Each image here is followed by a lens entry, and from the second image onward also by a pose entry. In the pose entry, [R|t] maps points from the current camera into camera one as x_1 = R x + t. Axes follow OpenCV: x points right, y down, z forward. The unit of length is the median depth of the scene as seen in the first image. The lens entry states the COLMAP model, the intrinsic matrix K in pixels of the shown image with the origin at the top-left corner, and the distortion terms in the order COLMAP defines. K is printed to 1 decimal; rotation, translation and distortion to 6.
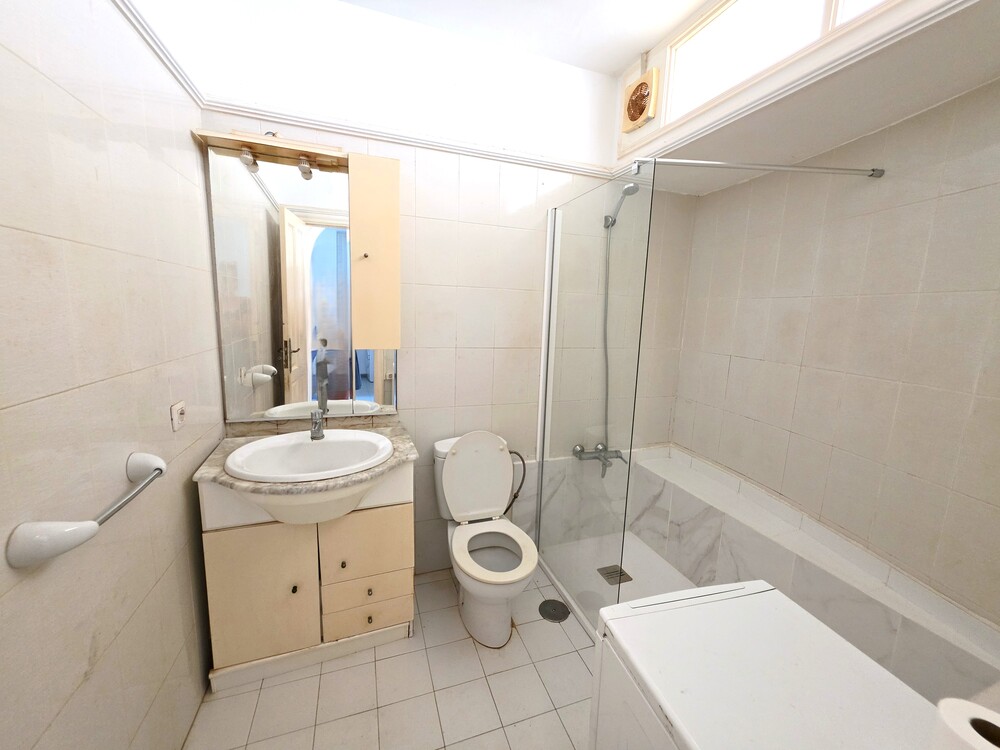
lens RADIAL K [[401.4, 0, 501.0], [0, 401.4, 372.1], [0, 0, 1]] dist [-0.003667, 0.001033]
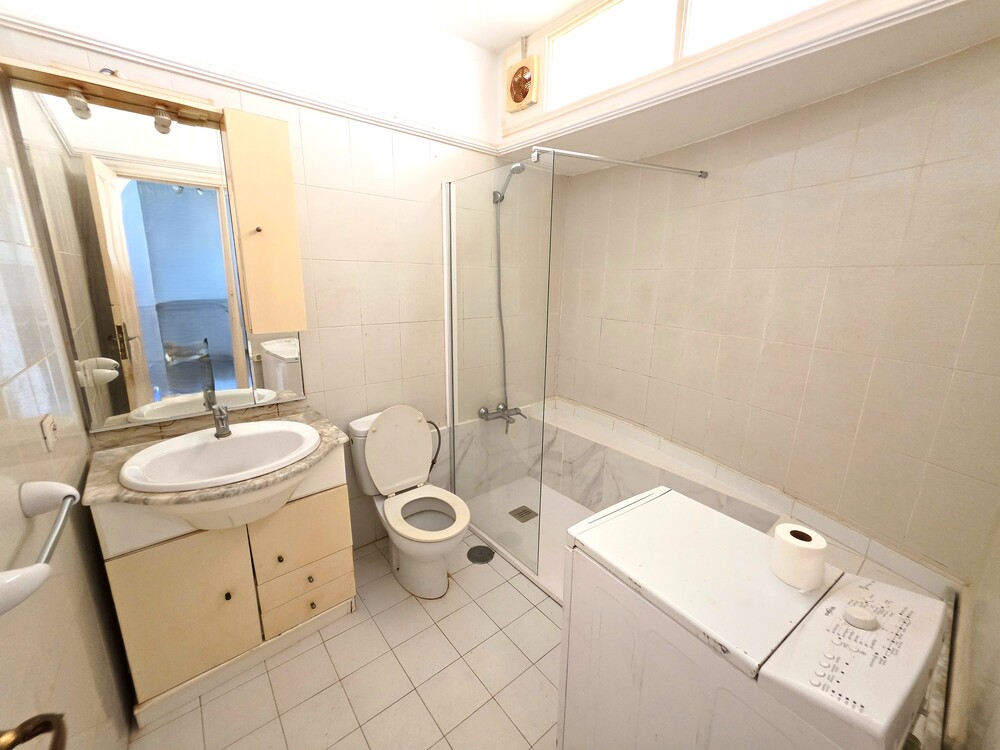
lens RADIAL K [[401.4, 0, 501.7], [0, 401.4, 371.9], [0, 0, 1]] dist [-0.003667, 0.001033]
pose [[0.940747, -0.095305, 0.325441, -0.140699], [0.066684, 0.992948, 0.098020, -0.023862], [-0.332488, -0.070510, 0.940468, -0.048357]]
